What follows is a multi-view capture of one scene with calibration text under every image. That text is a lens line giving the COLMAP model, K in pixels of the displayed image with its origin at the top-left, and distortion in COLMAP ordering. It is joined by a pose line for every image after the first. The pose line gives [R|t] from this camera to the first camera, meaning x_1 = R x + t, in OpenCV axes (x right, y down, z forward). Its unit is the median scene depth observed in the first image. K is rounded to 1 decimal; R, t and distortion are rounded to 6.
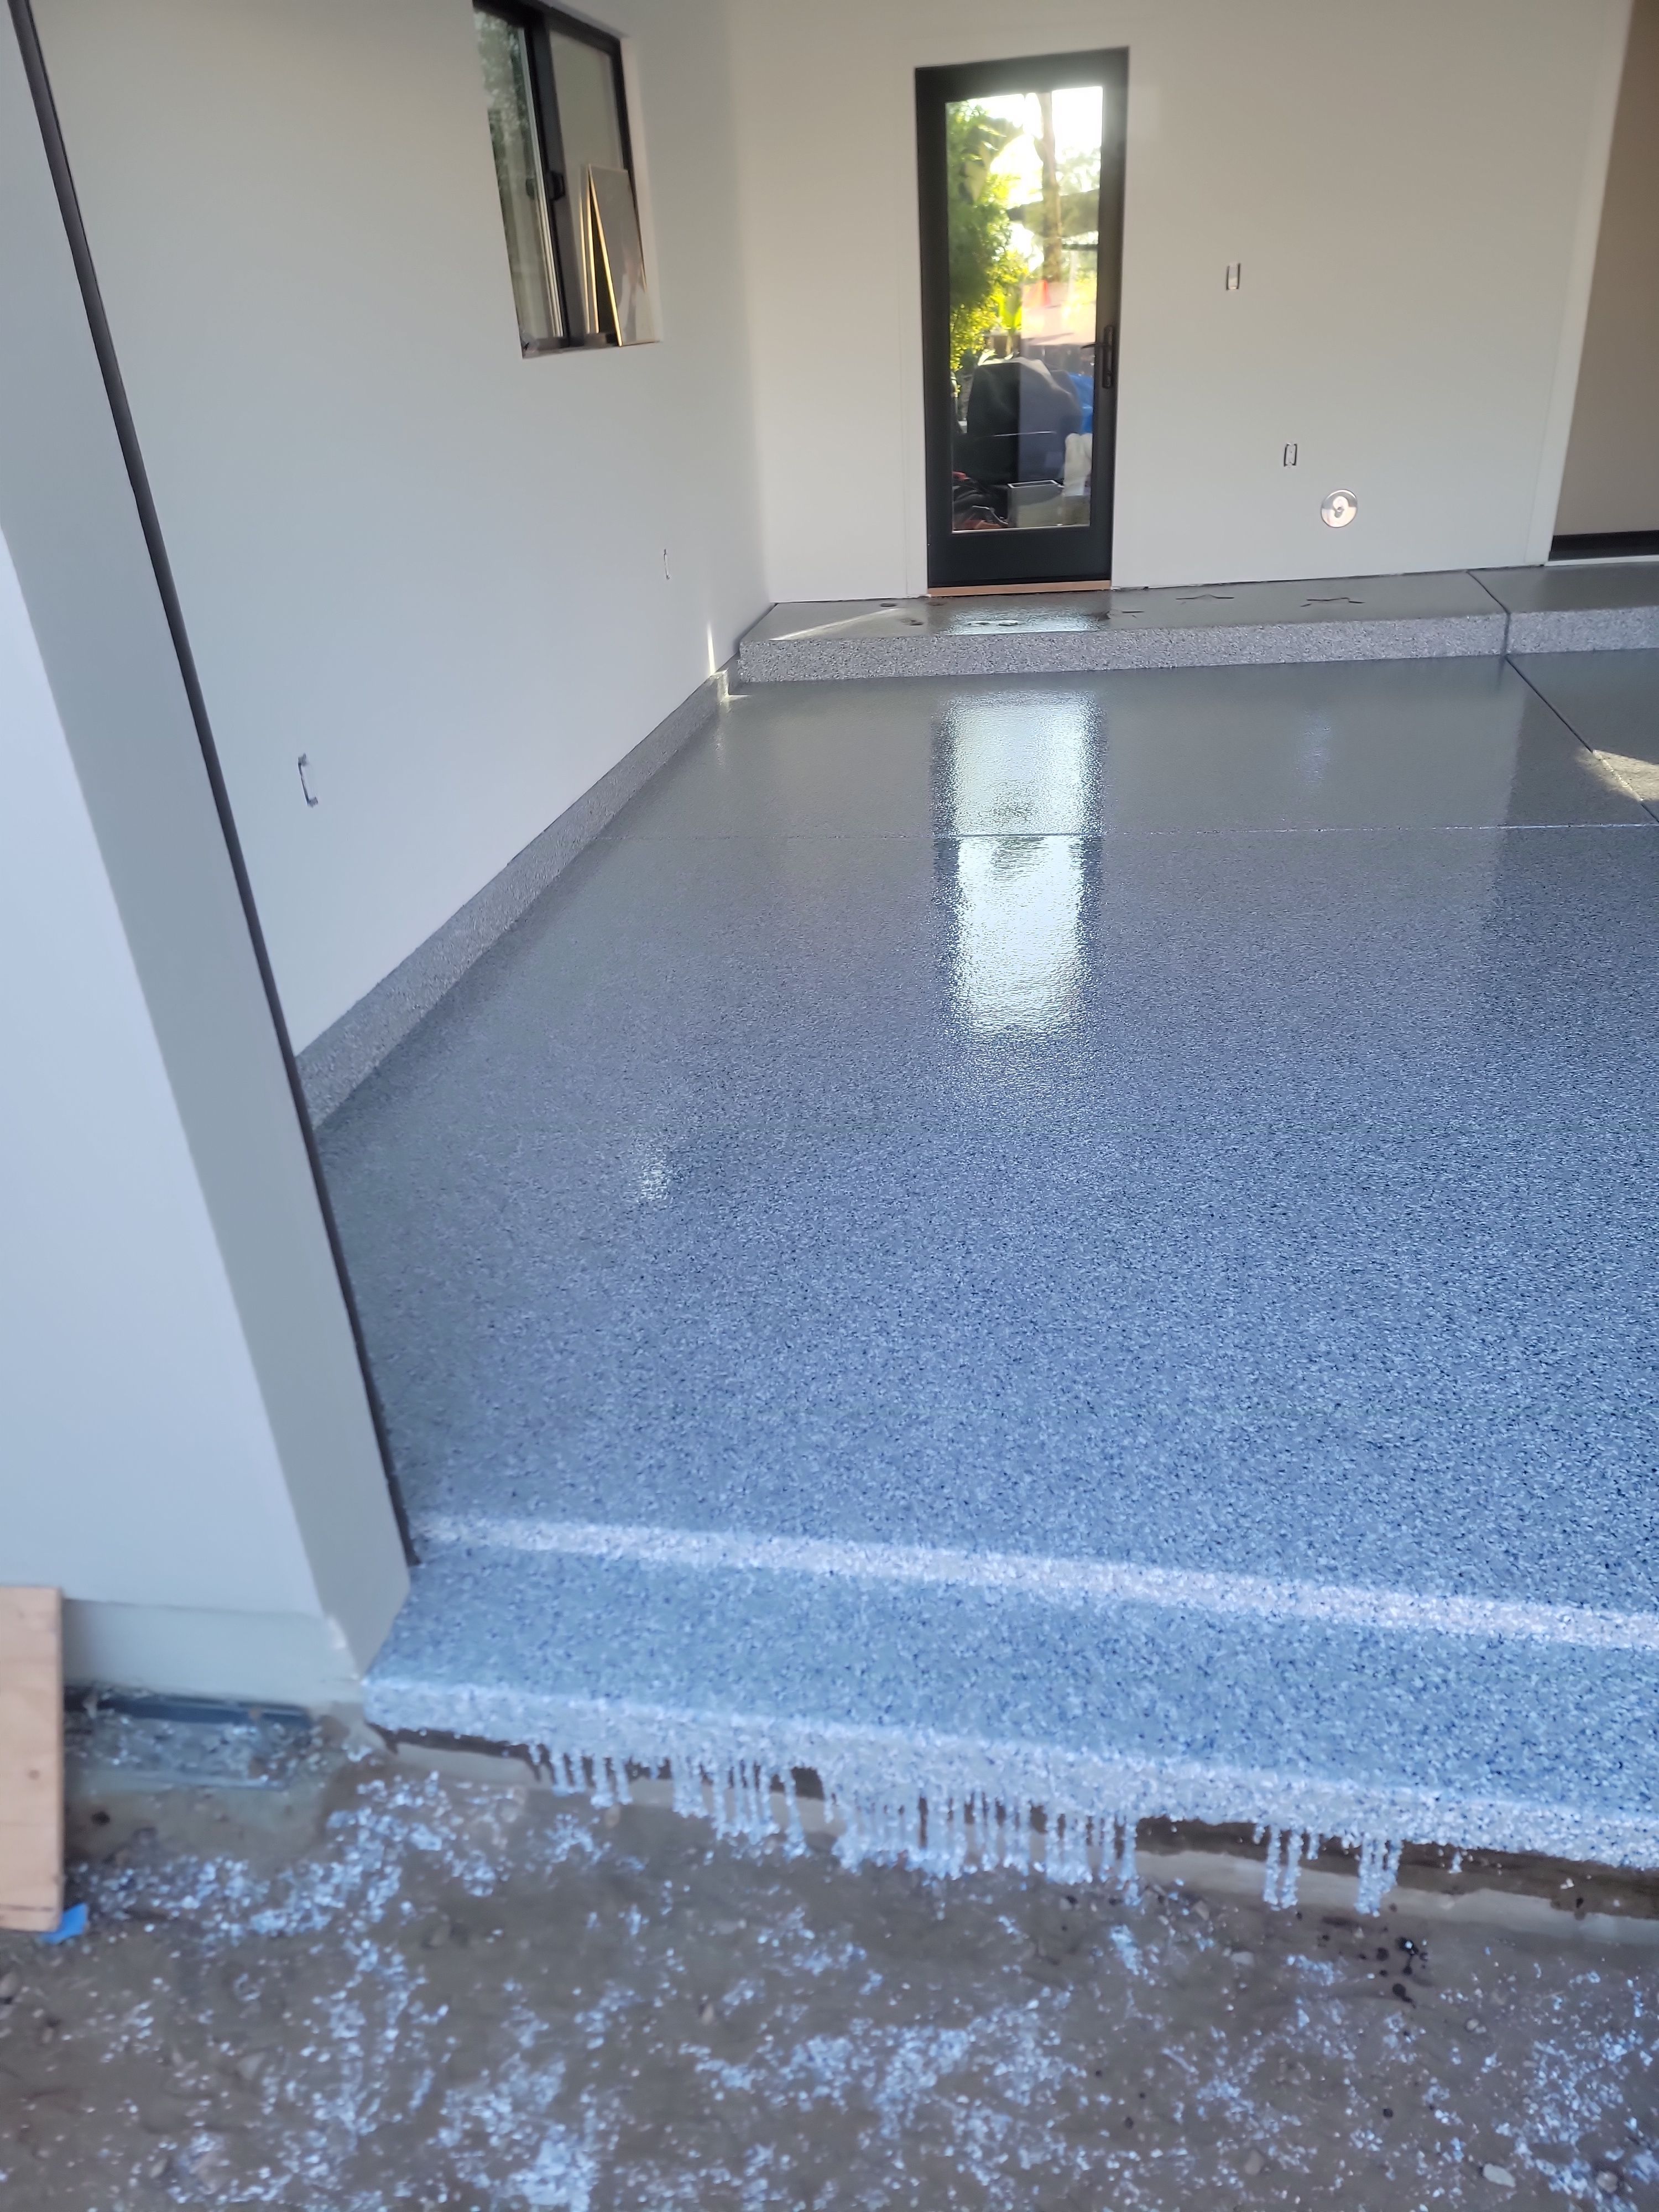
lens RADIAL K [[1519.8, 0, 816.9], [0, 1519.8, 1122.5], [0, 0, 1]] dist [0.088857, -0.071307]
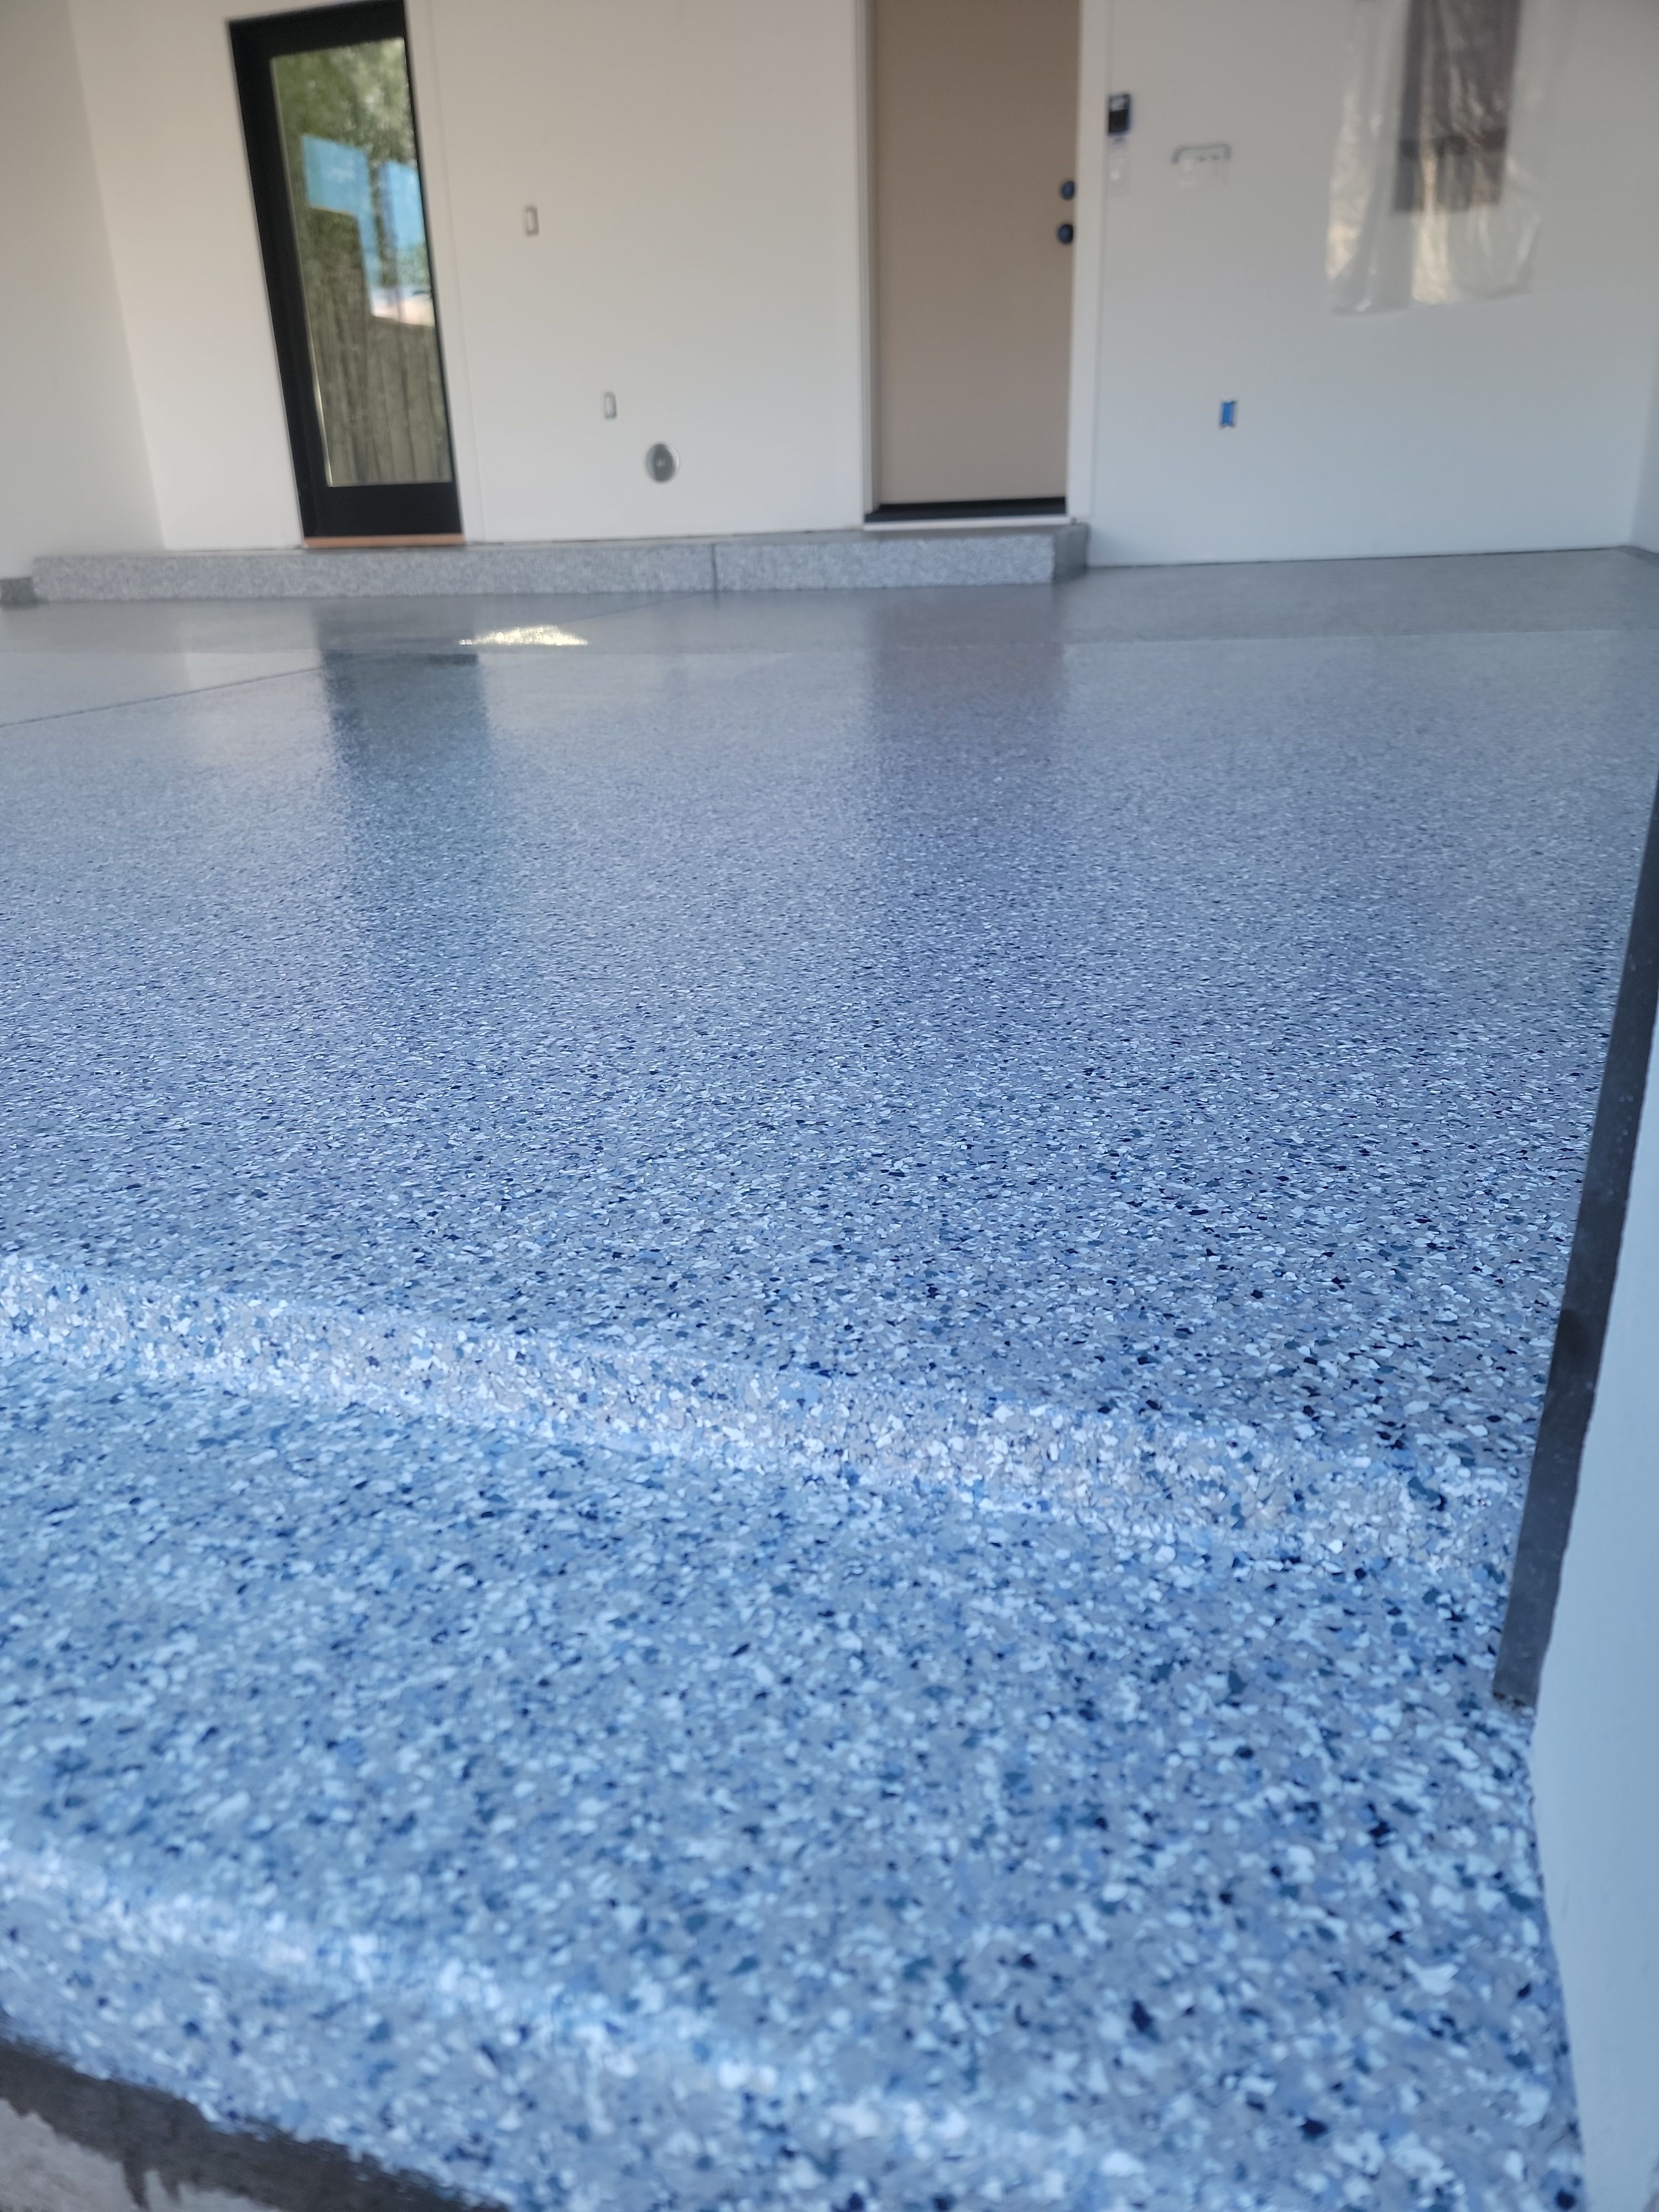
lens RADIAL K [[1519.8, 0, 811.7], [0, 1519.8, 1107.0], [0, 0, 1]] dist [0.088857, -0.071307]
pose [[0.991087, 0.075772, -0.109570, 1.851753], [-0.087253, 0.990732, -0.104099, 0.296856], [0.100667, 0.112731, 0.988513, 0.356994]]
